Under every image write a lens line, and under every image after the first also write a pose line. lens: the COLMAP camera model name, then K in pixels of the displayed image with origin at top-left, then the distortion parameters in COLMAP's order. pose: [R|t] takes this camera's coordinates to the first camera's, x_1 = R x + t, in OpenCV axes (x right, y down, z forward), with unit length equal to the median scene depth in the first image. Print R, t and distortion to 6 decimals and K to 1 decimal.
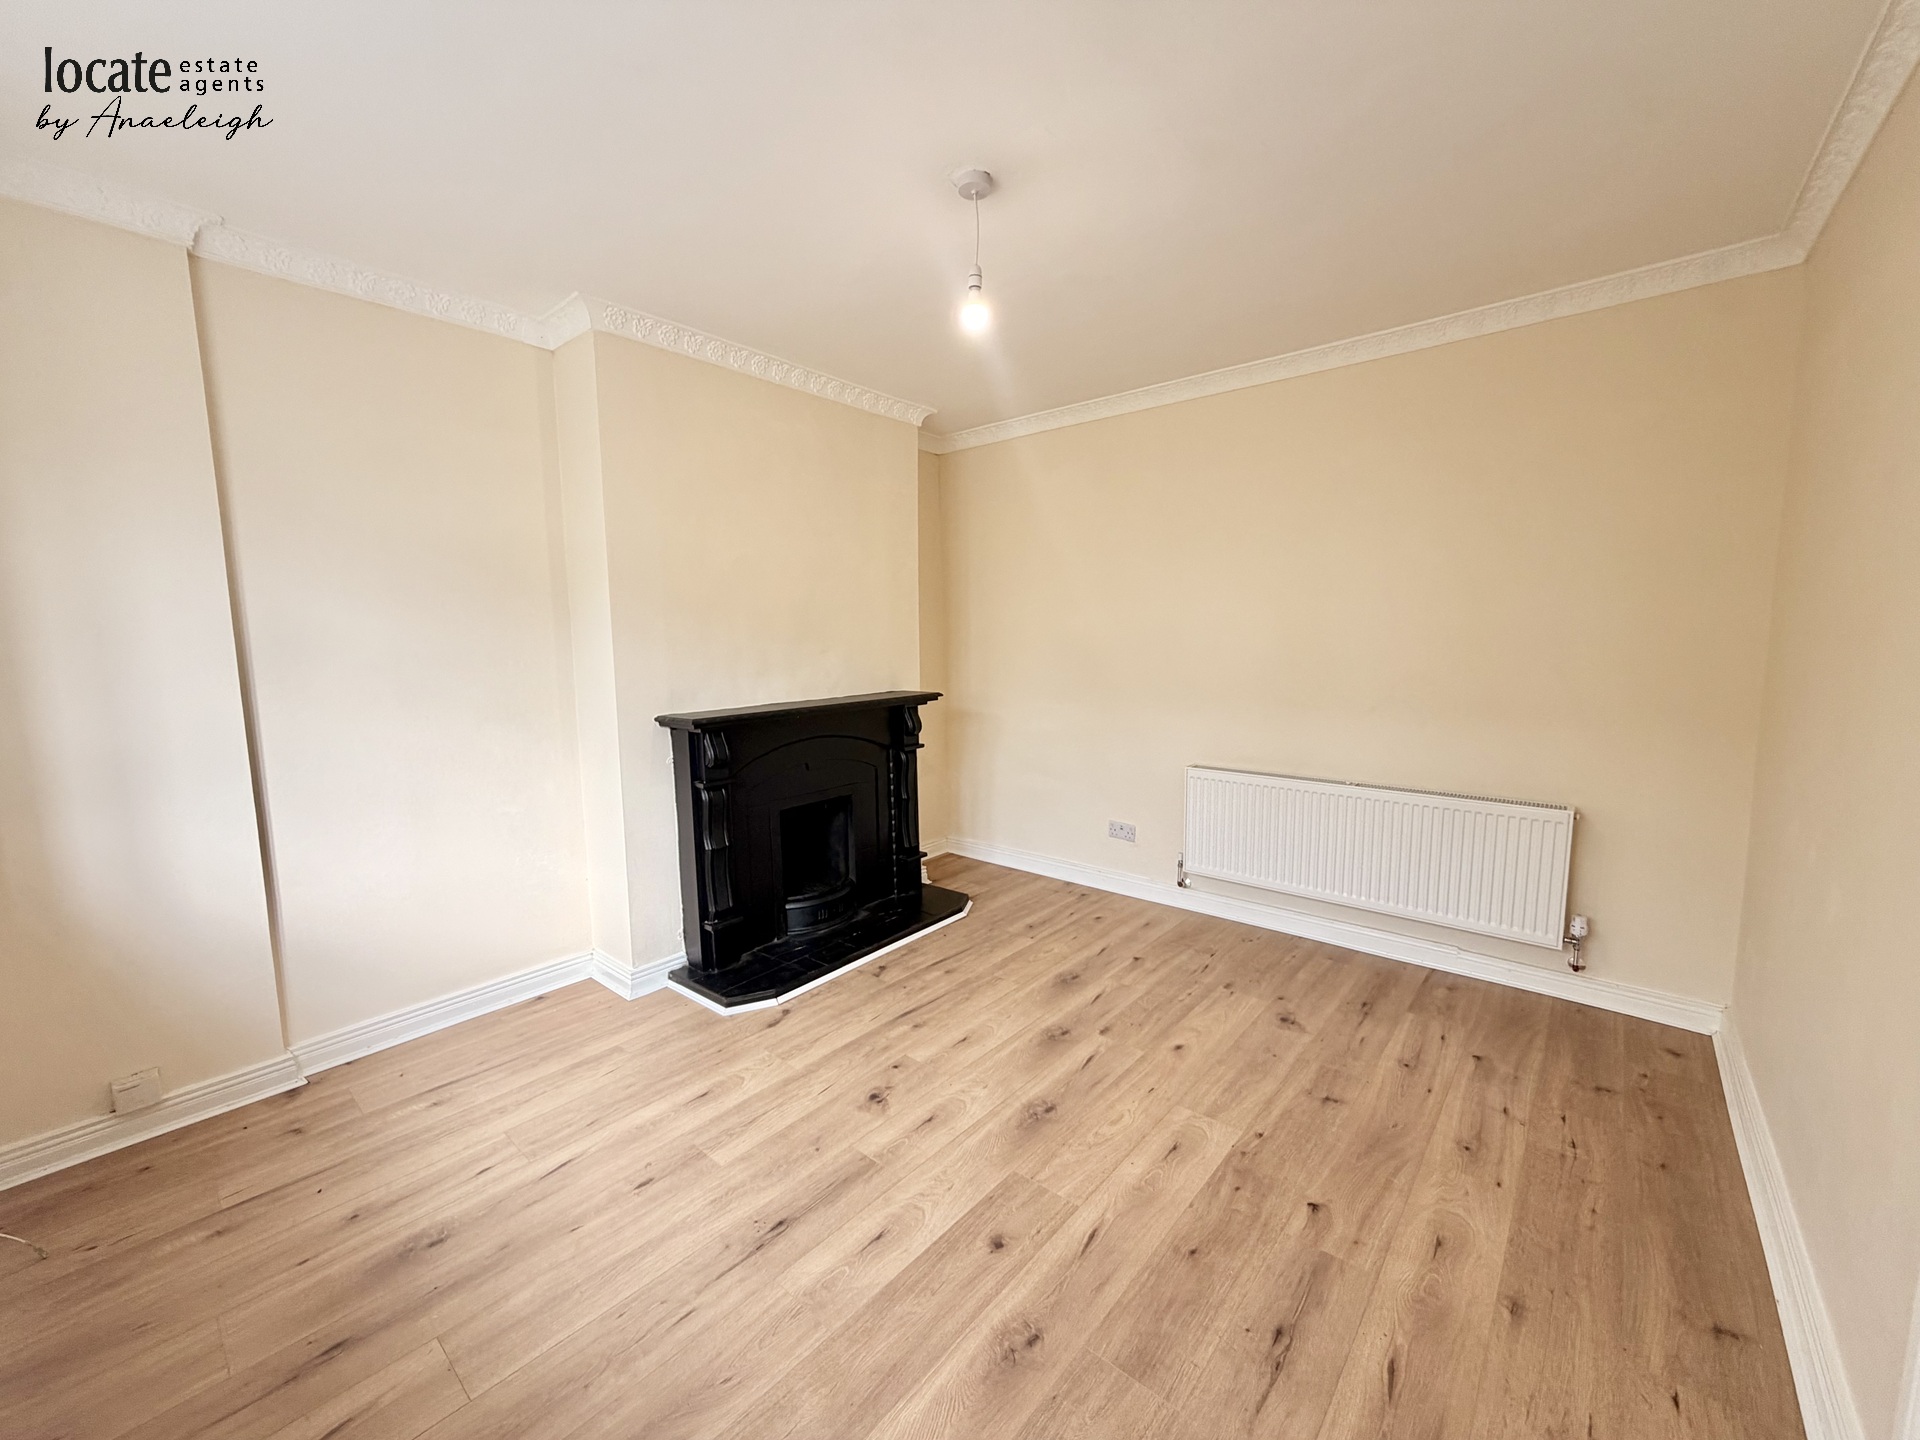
lens RADIAL K [[764.1, 0, 951.7], [0, 764.1, 733.3], [0, 0, 1]] dist [0.004174, -0.000986]
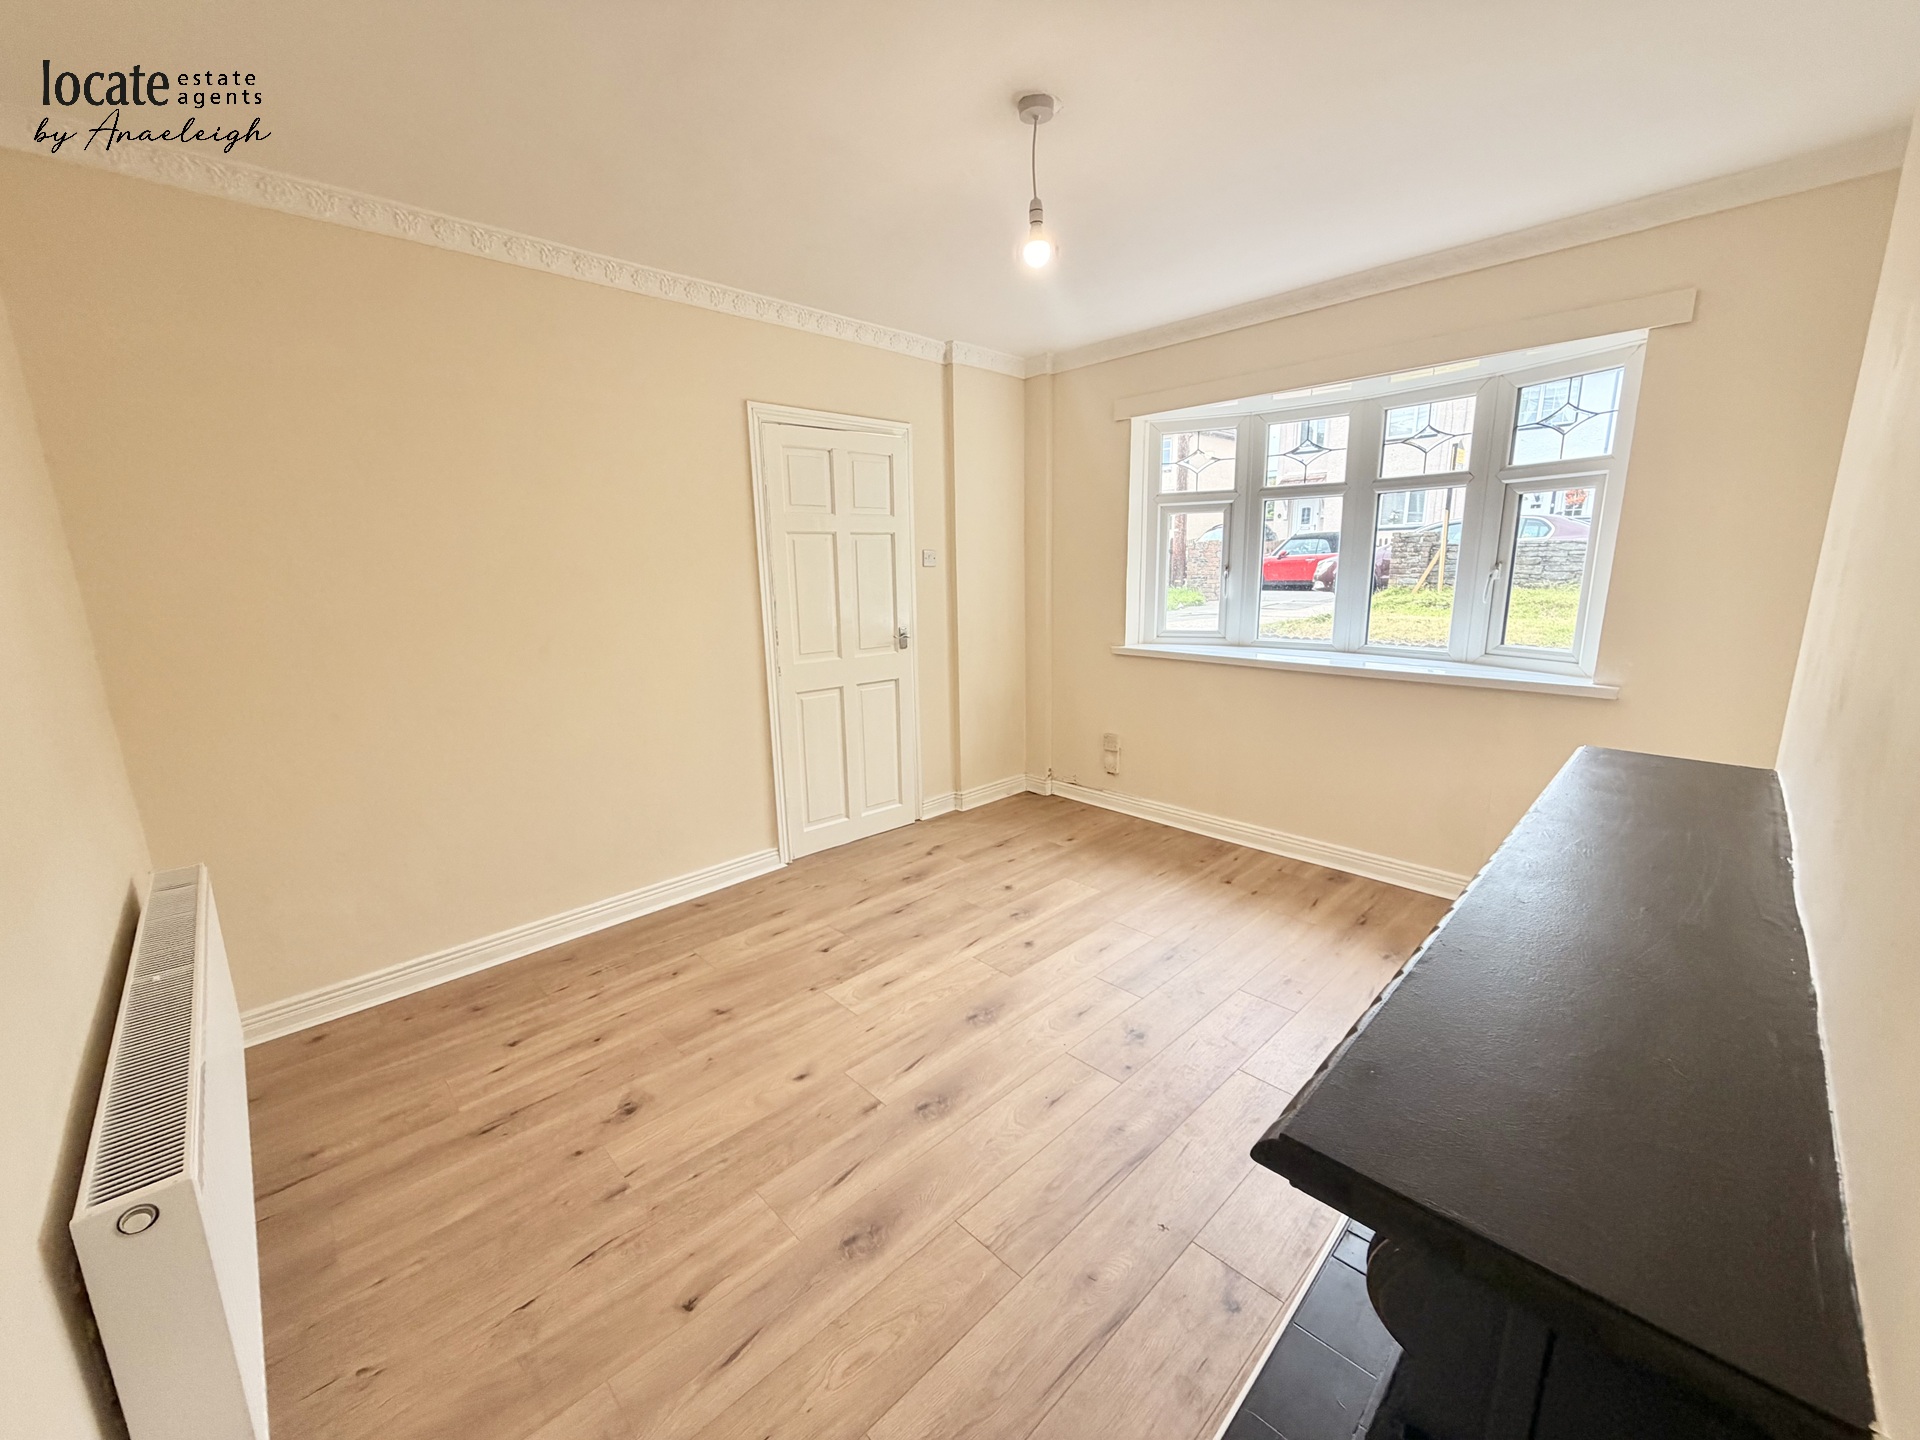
lens RADIAL K [[764.1, 0, 959.6], [0, 764.1, 722.8], [0, 0, 1]] dist [0.004174, -0.000986]
pose [[-0.996038, 0.011571, 0.088169, 0.044174], [0.040768, 0.940579, 0.337117, -0.274199], [-0.079029, 0.339376, -0.937325, 1.848718]]
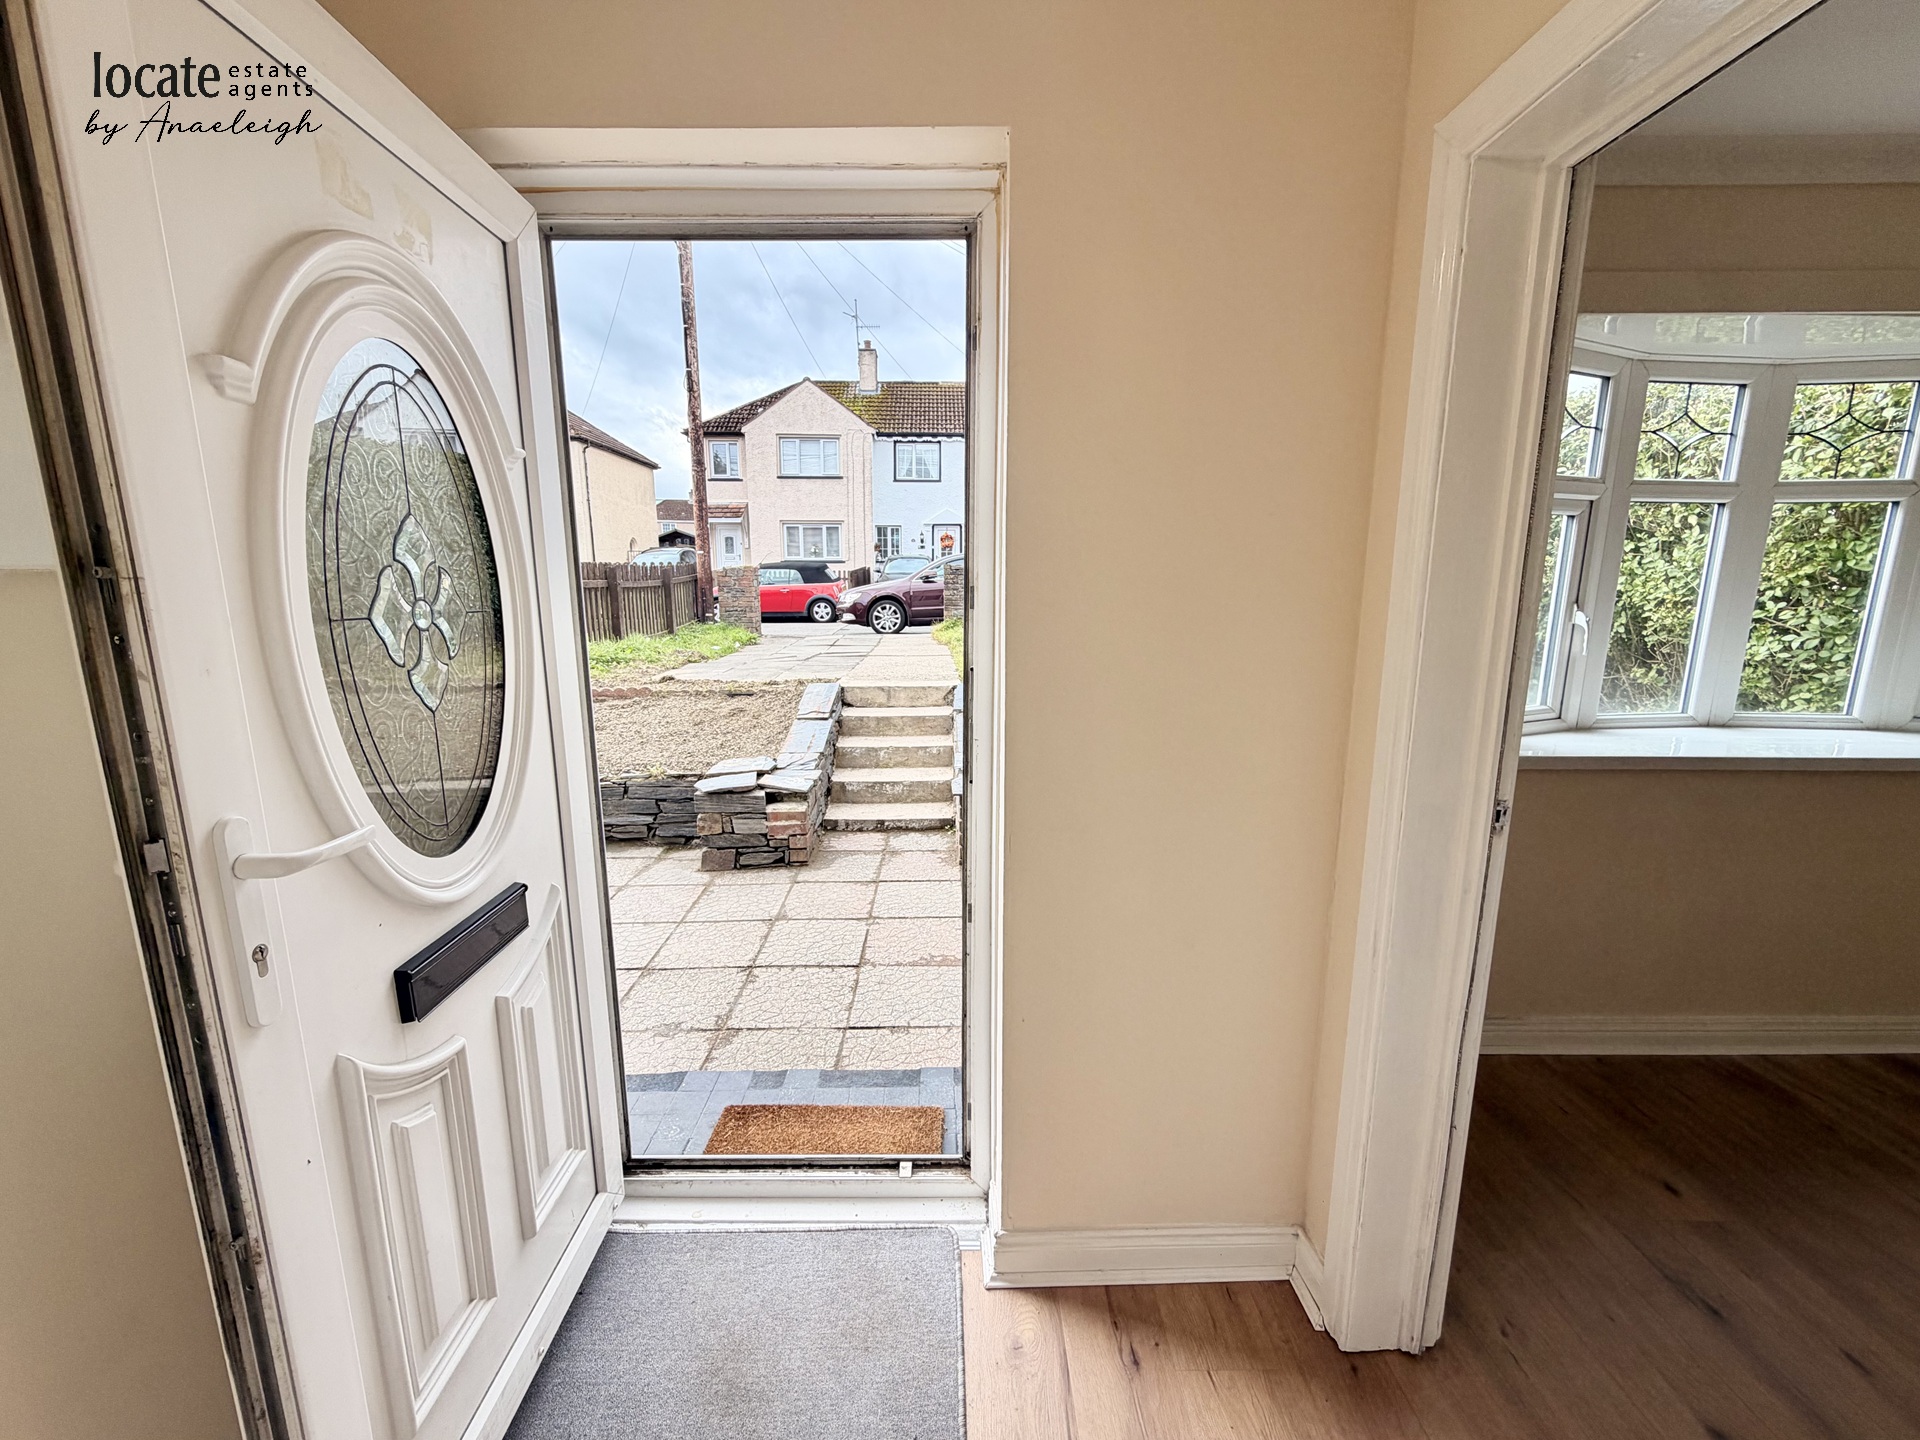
lens RADIAL K [[764.1, 0, 952.9], [0, 764.1, 723.0], [0, 0, 1]] dist [0.004174, -0.000986]
pose [[-0.752335, 0.137535, -0.644264, 0.976638], [-0.072840, 0.954602, 0.288843, -0.077954], [0.654742, 0.264234, -0.708162, 0.234053]]
